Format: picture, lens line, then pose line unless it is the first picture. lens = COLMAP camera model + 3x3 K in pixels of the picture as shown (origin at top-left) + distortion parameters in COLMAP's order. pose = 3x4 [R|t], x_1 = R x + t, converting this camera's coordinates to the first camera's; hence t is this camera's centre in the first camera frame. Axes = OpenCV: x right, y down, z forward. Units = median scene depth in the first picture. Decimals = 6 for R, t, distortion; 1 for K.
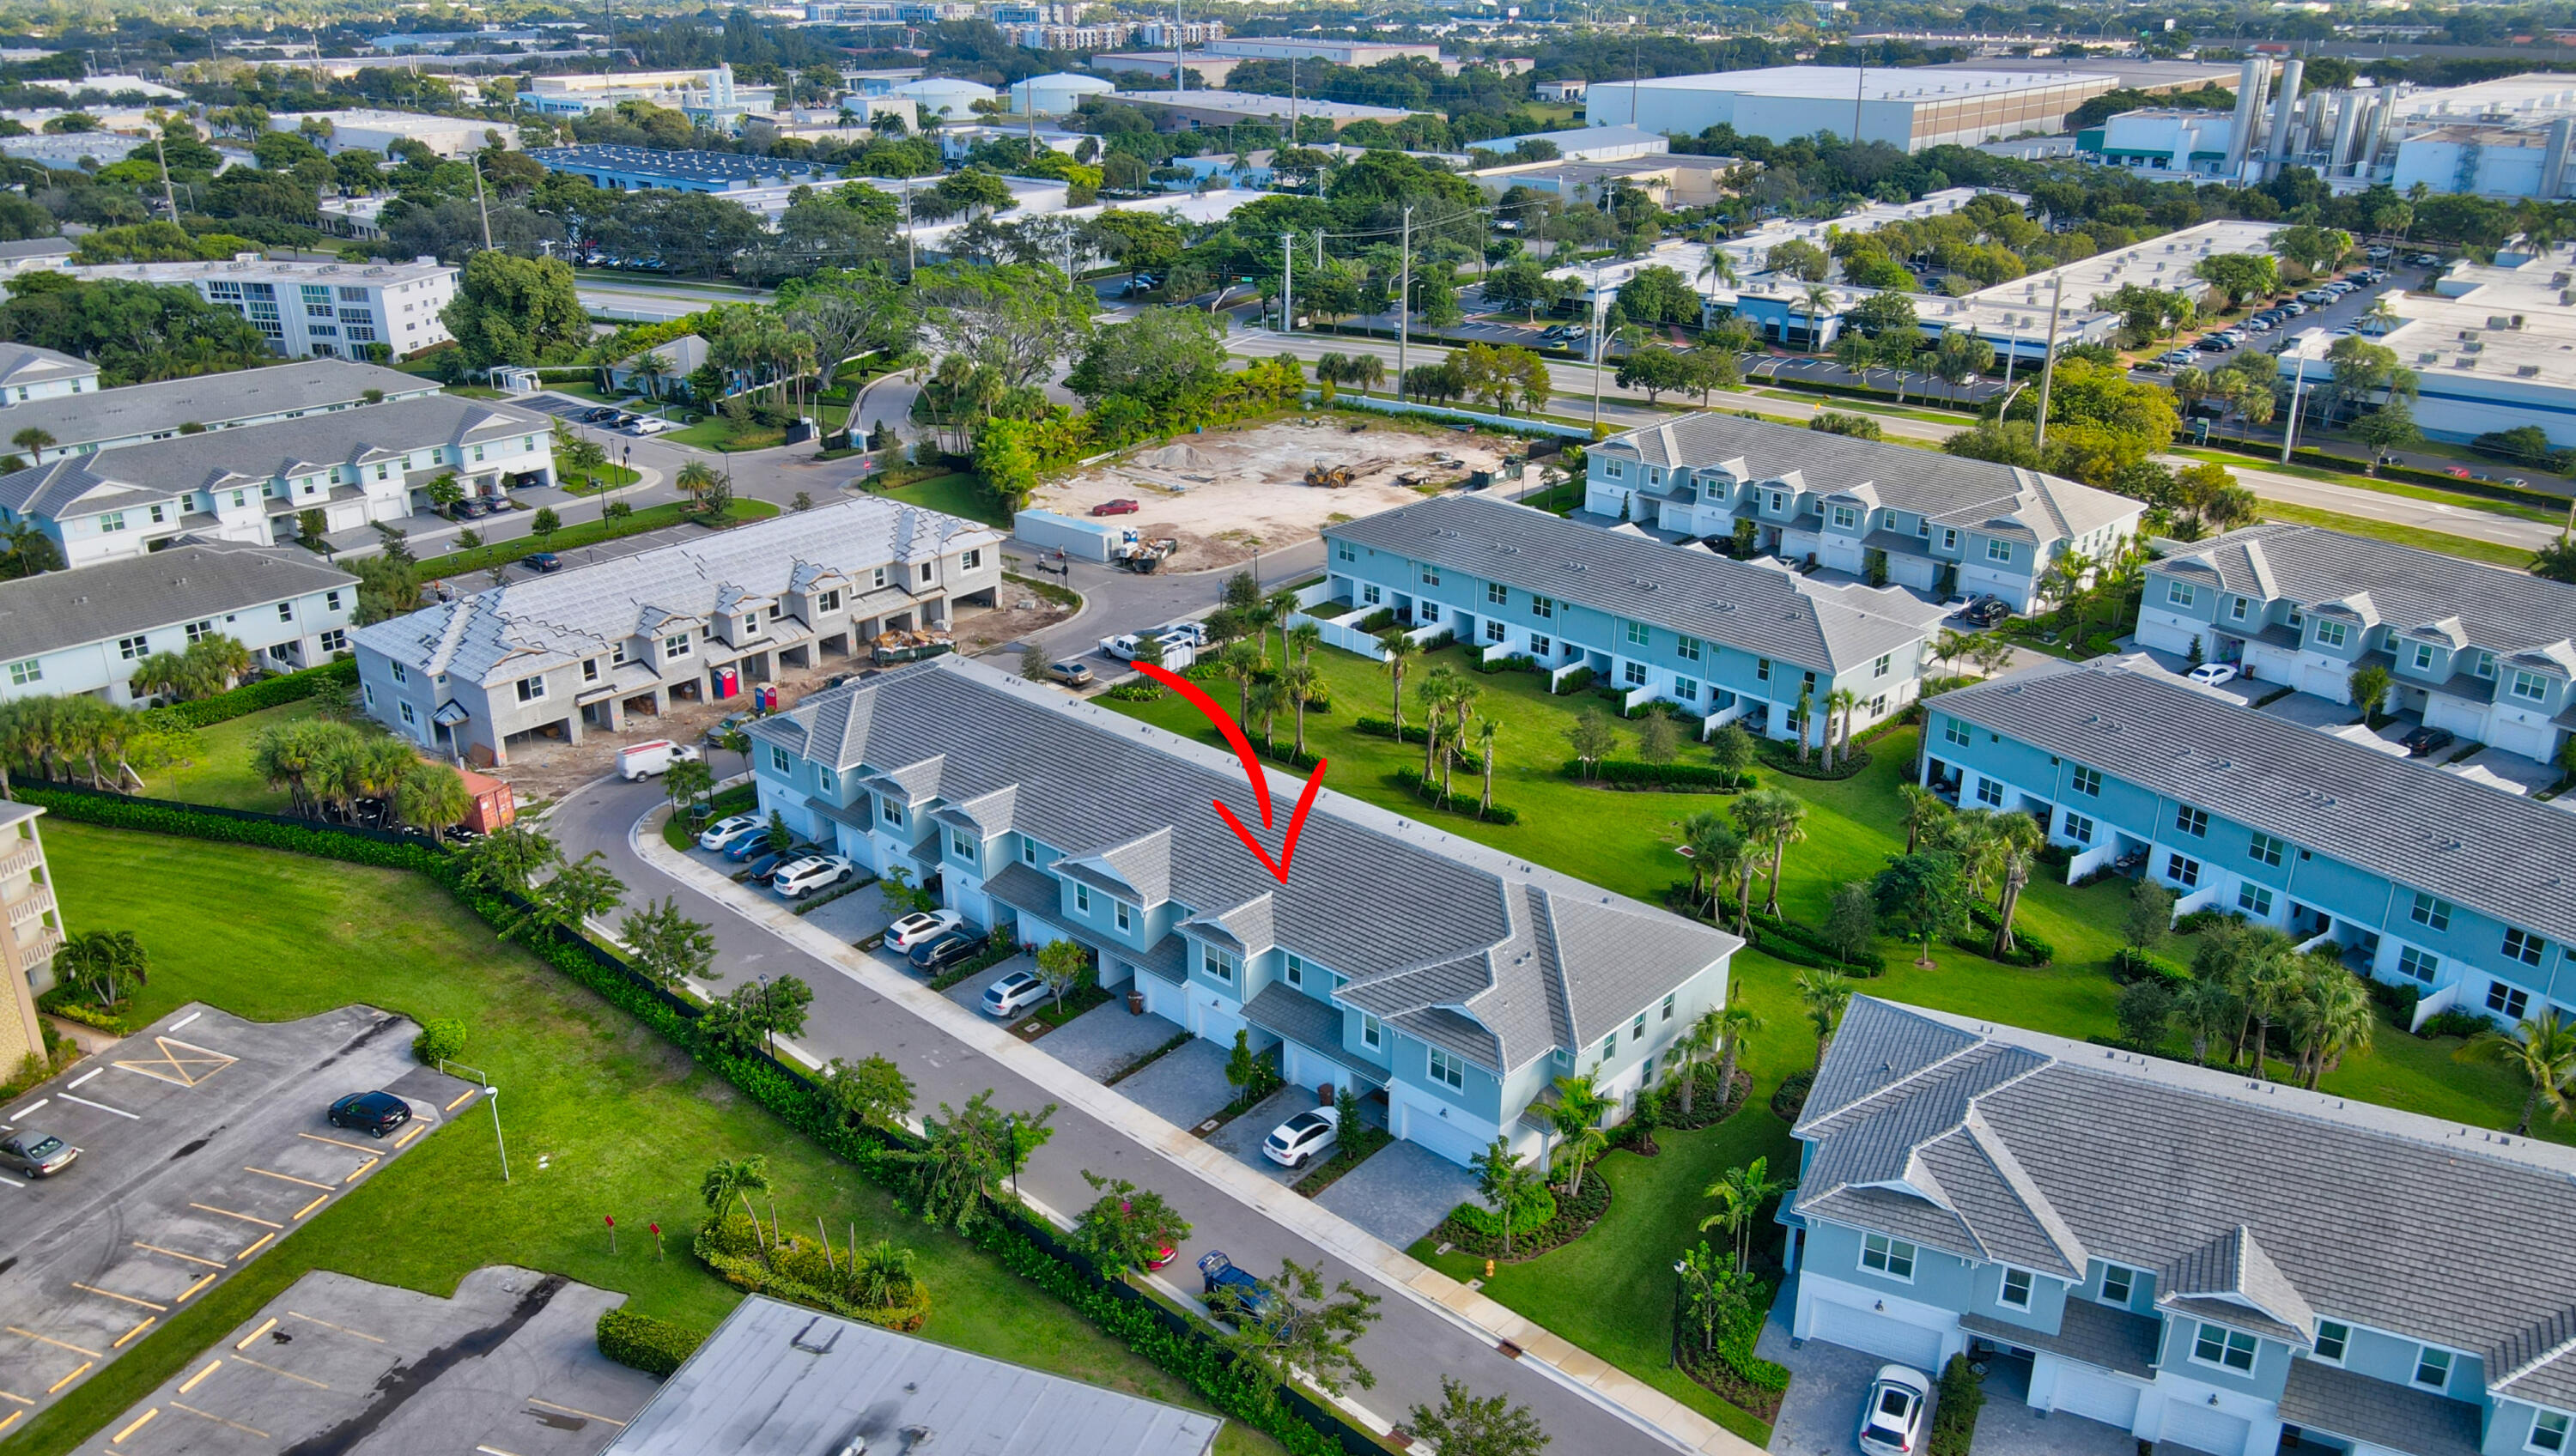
lens RADIAL K [[1942.6, 0, 1275.7], [0, 1942.6, 728.0], [0, 0, 1]] dist [-0.047508, 0.109771]
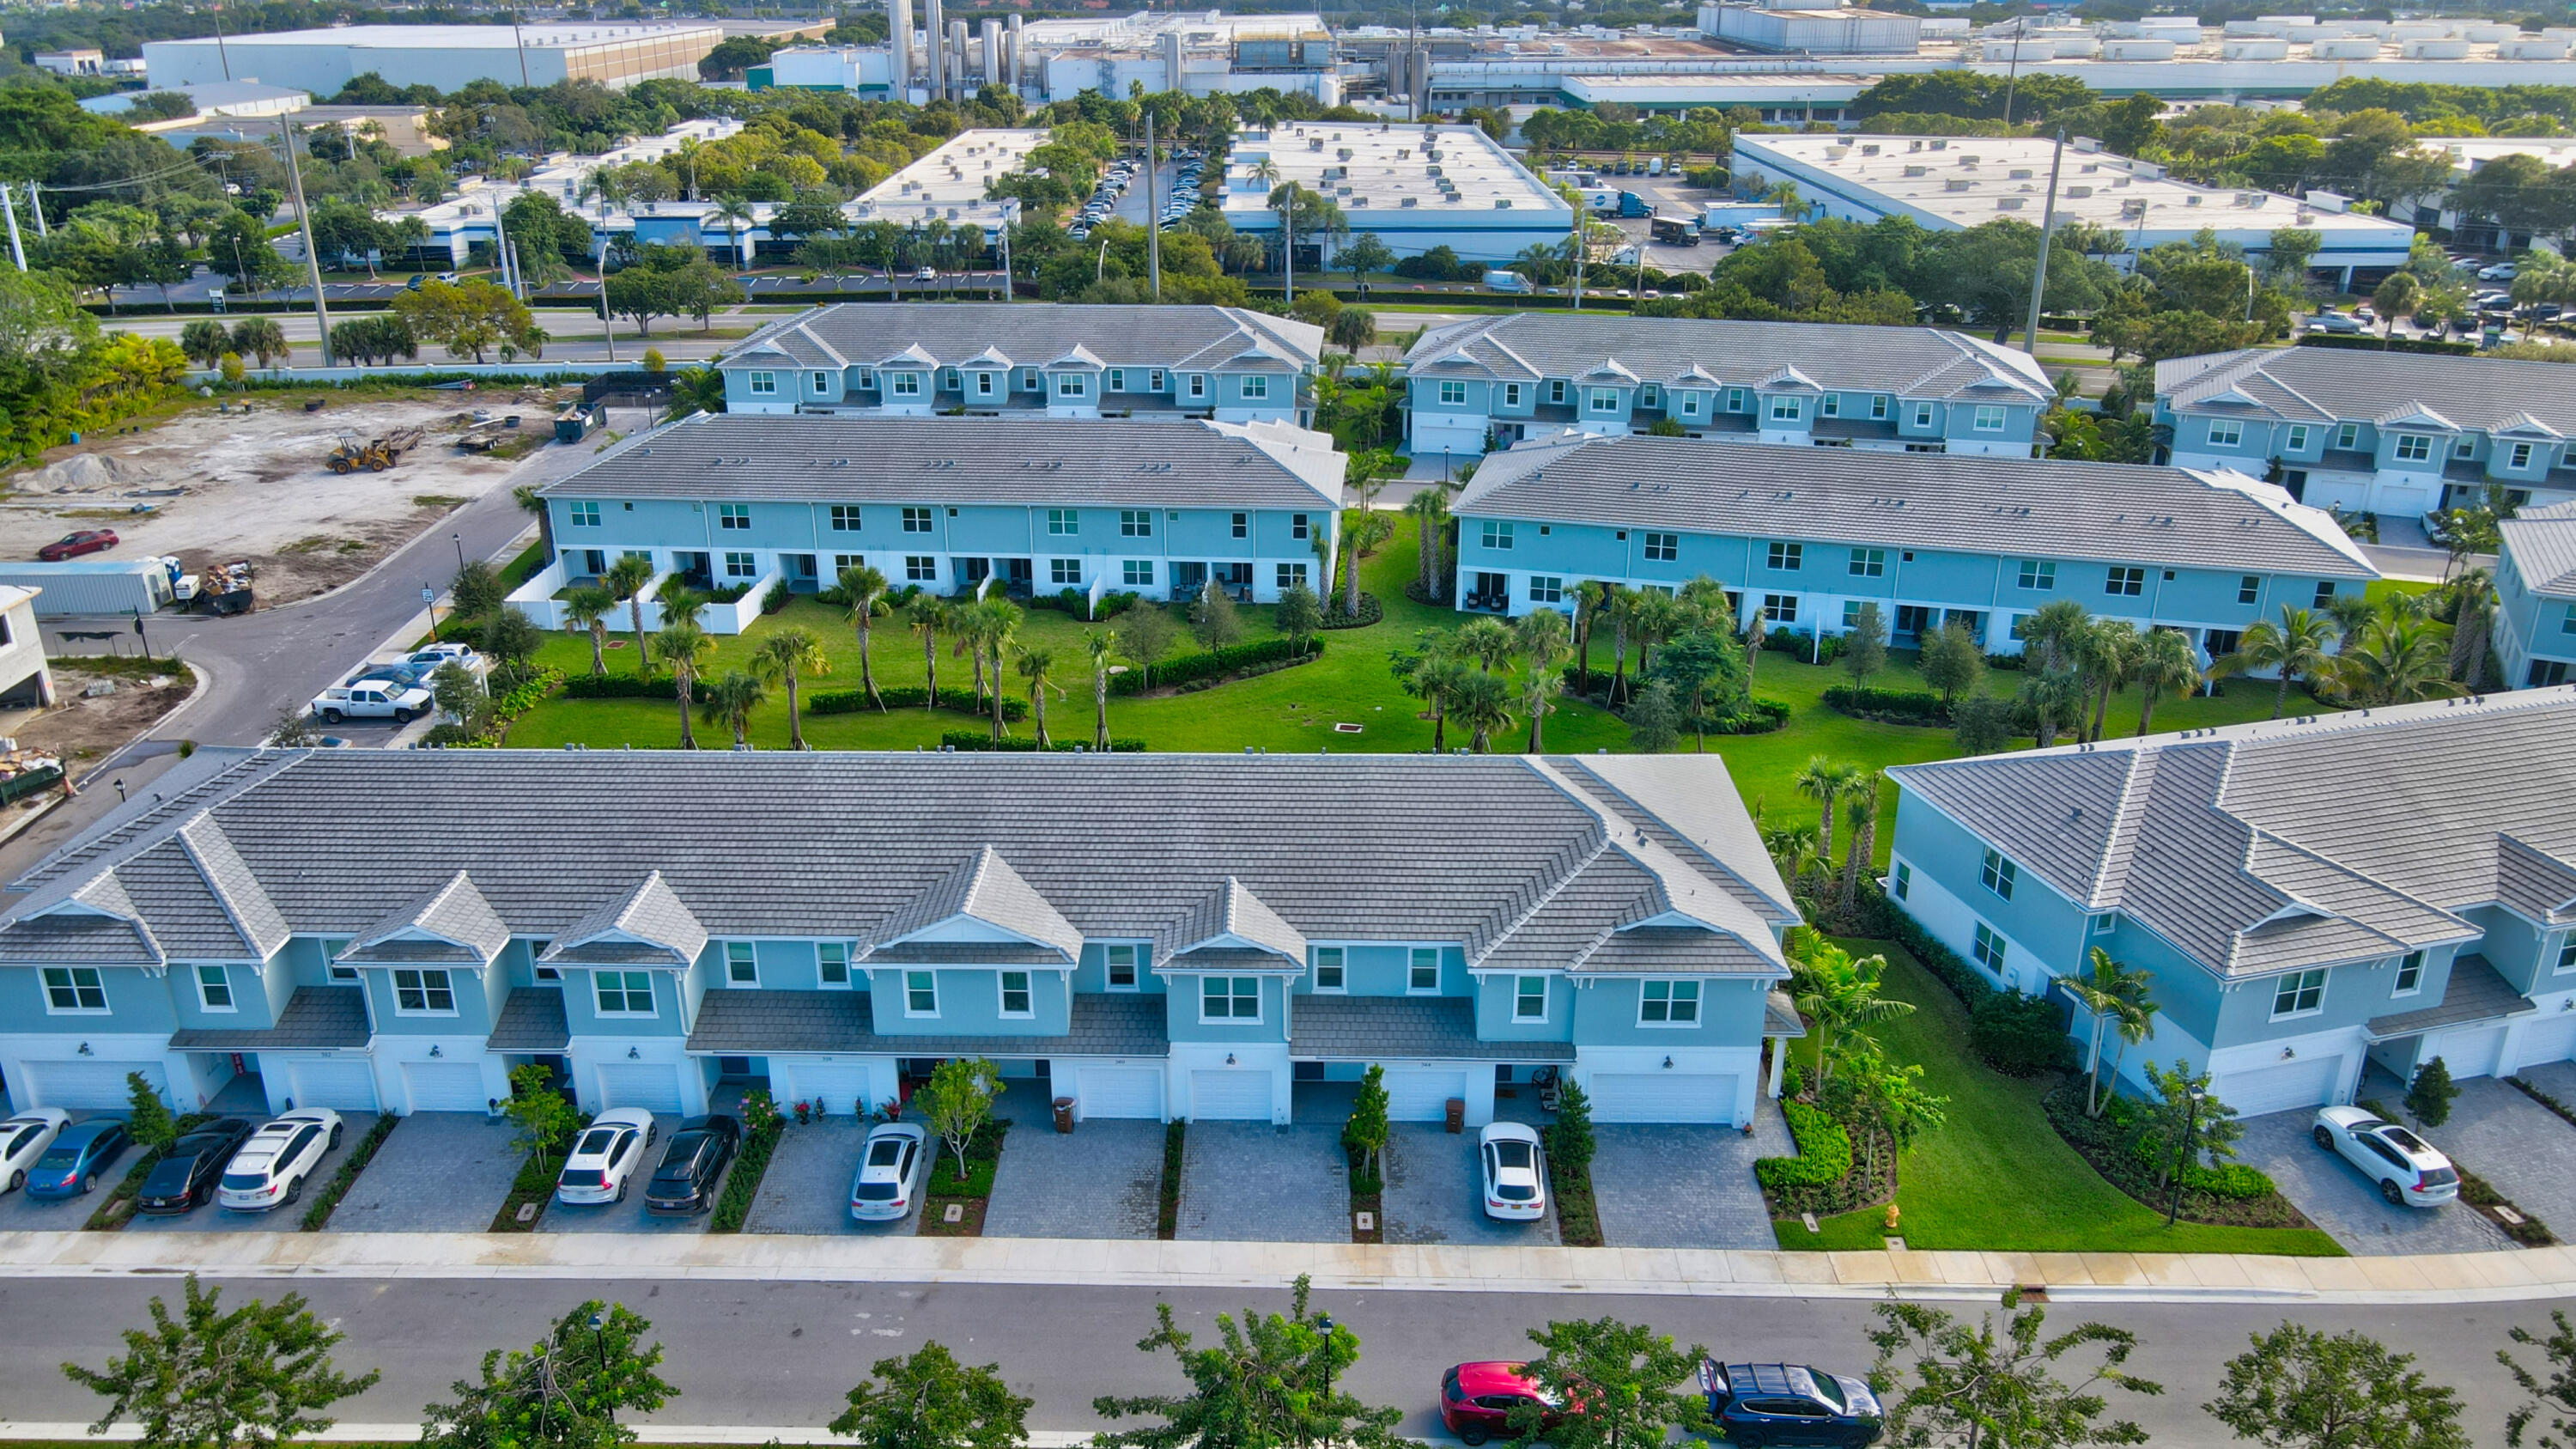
lens RADIAL K [[1904.9, 0, 1288.6], [0, 1904.9, 717.0], [0, 0, 1]] dist [-0.011215, 0.044712]
pose [[0.738452, -0.247215, 0.627355, -0.254882], [0.246355, 0.964966, 0.090272, -0.016856], [-0.627693, 0.087890, 0.773484, 0.298459]]
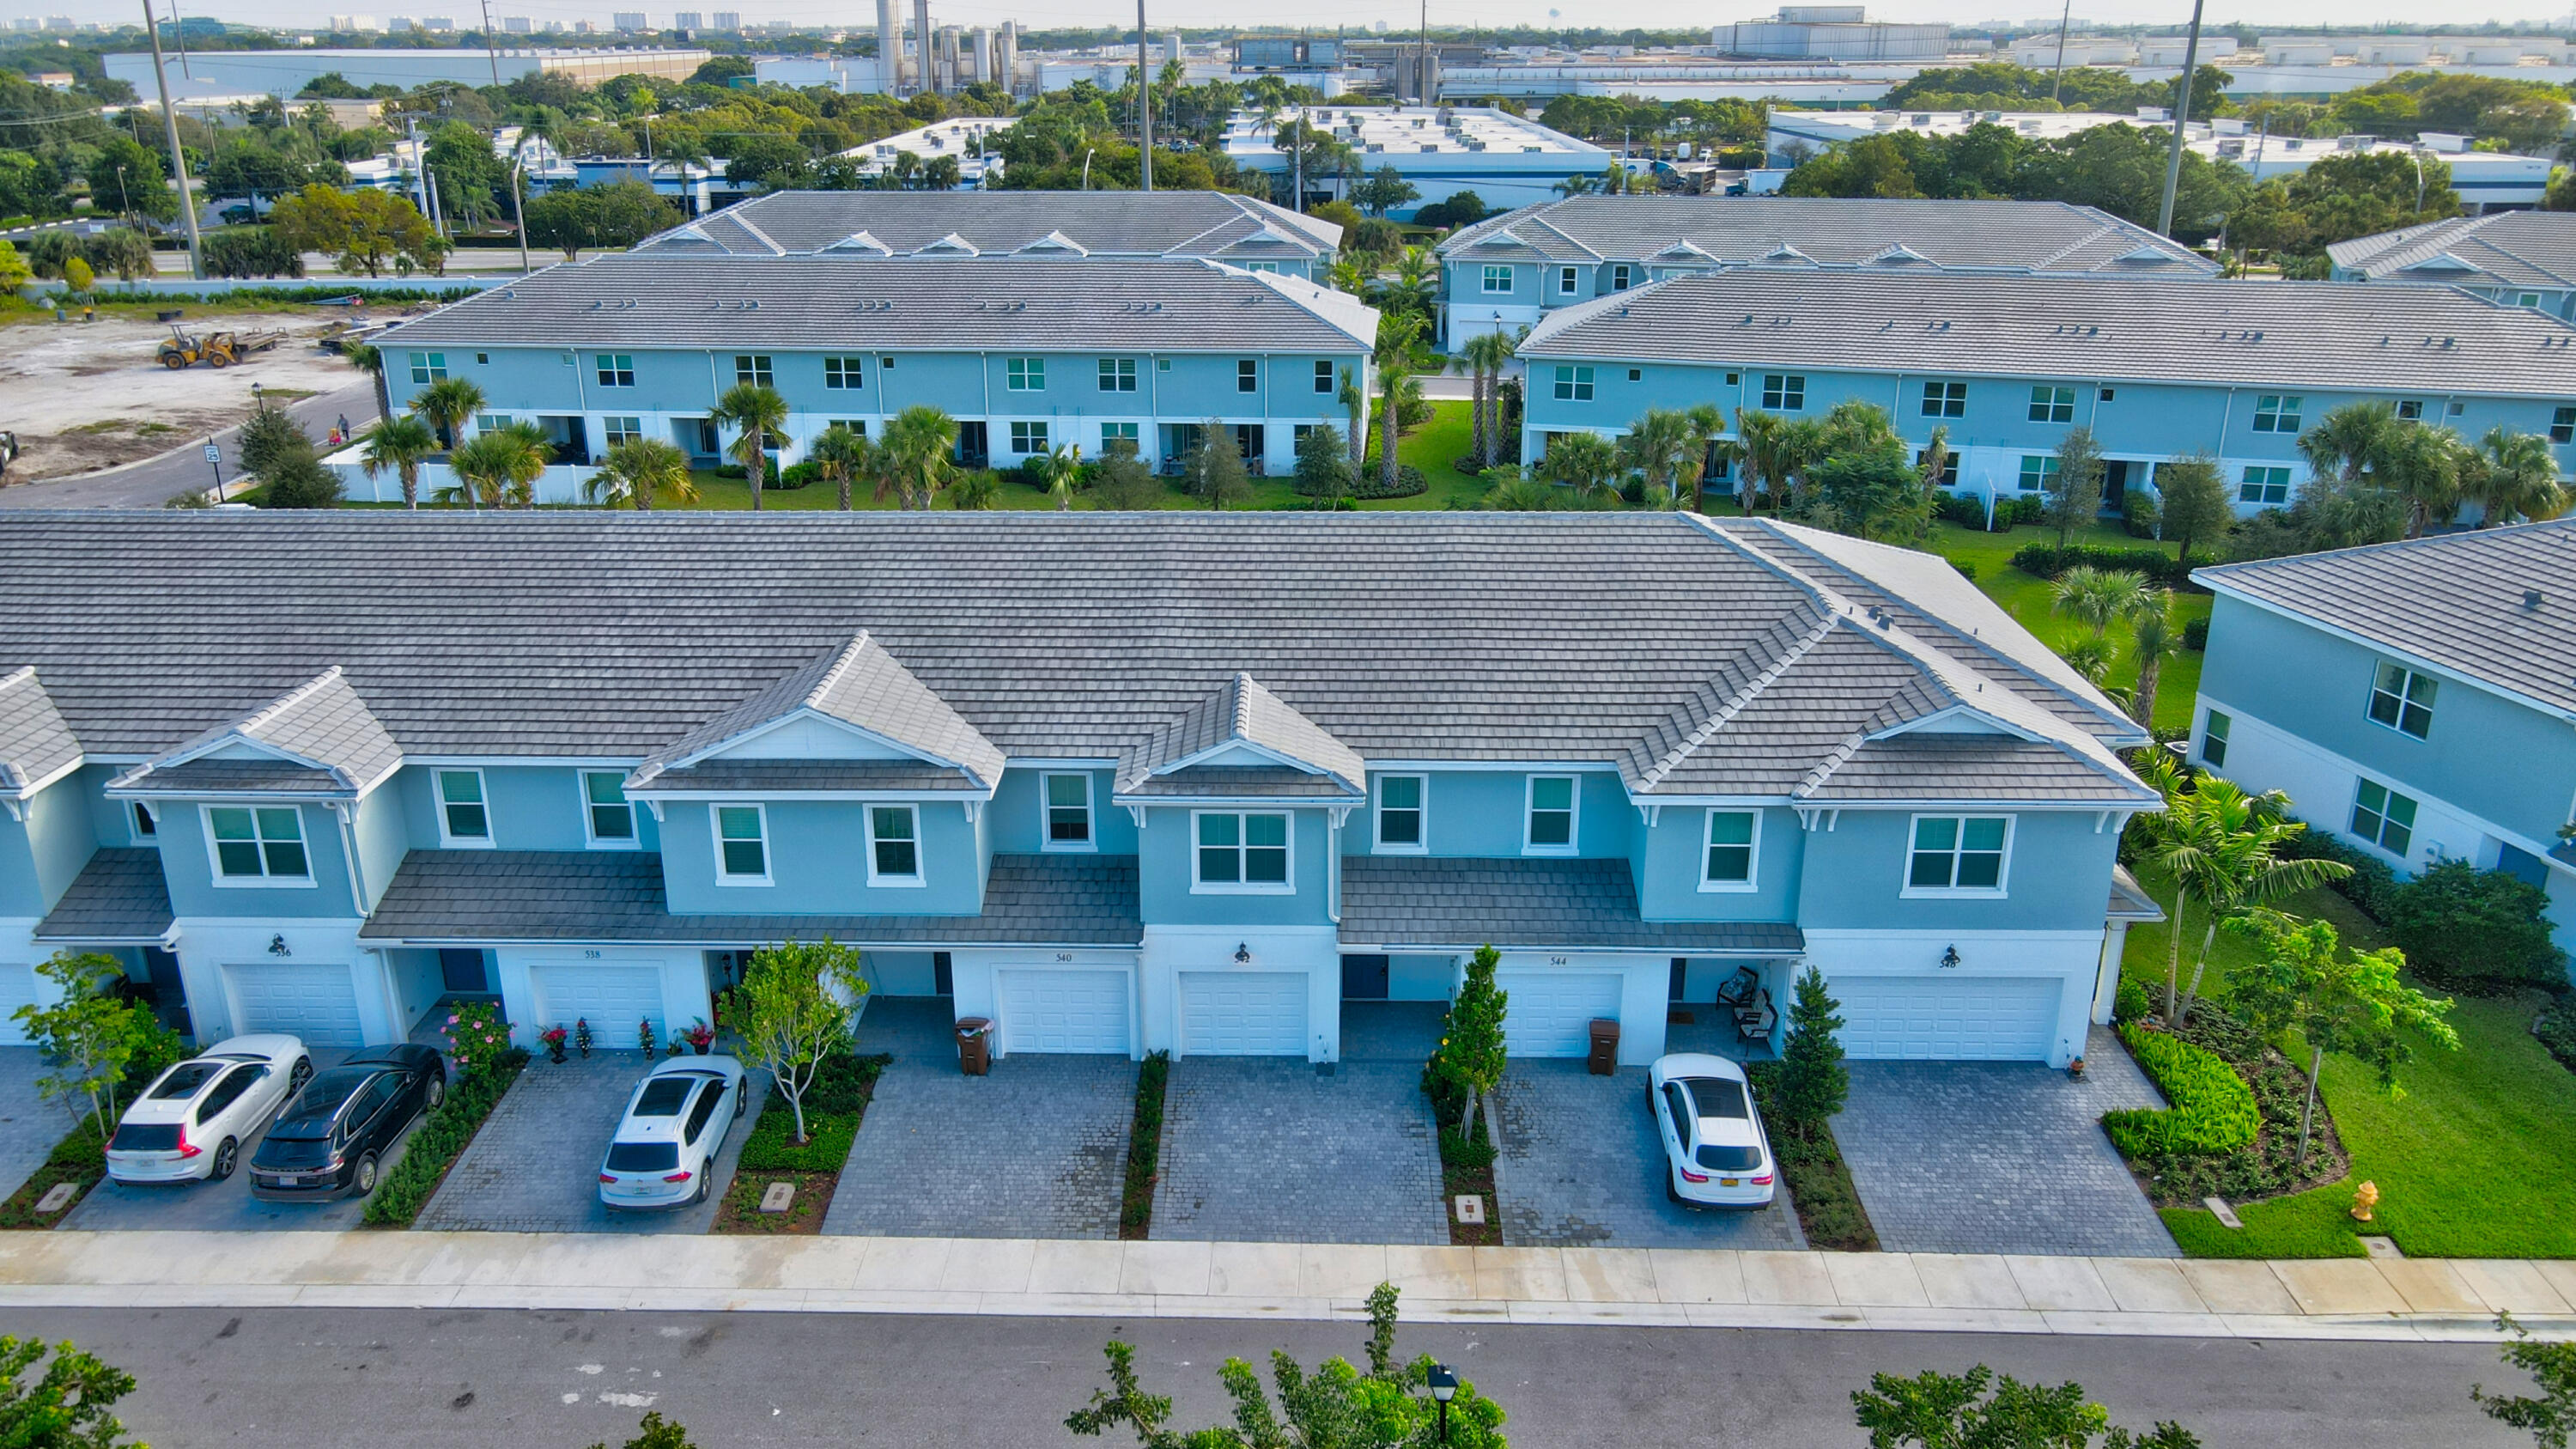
lens RADIAL K [[1904.9, 0, 1288.6], [0, 1904.9, 717.0], [0, 0, 1]] dist [-0.011215, 0.044712]
pose [[0.738502, -0.225824, 0.635309, -0.172685], [0.246967, 0.967359, 0.056772, 0.046339], [-0.627393, 0.114974, 0.770168, 0.430064]]
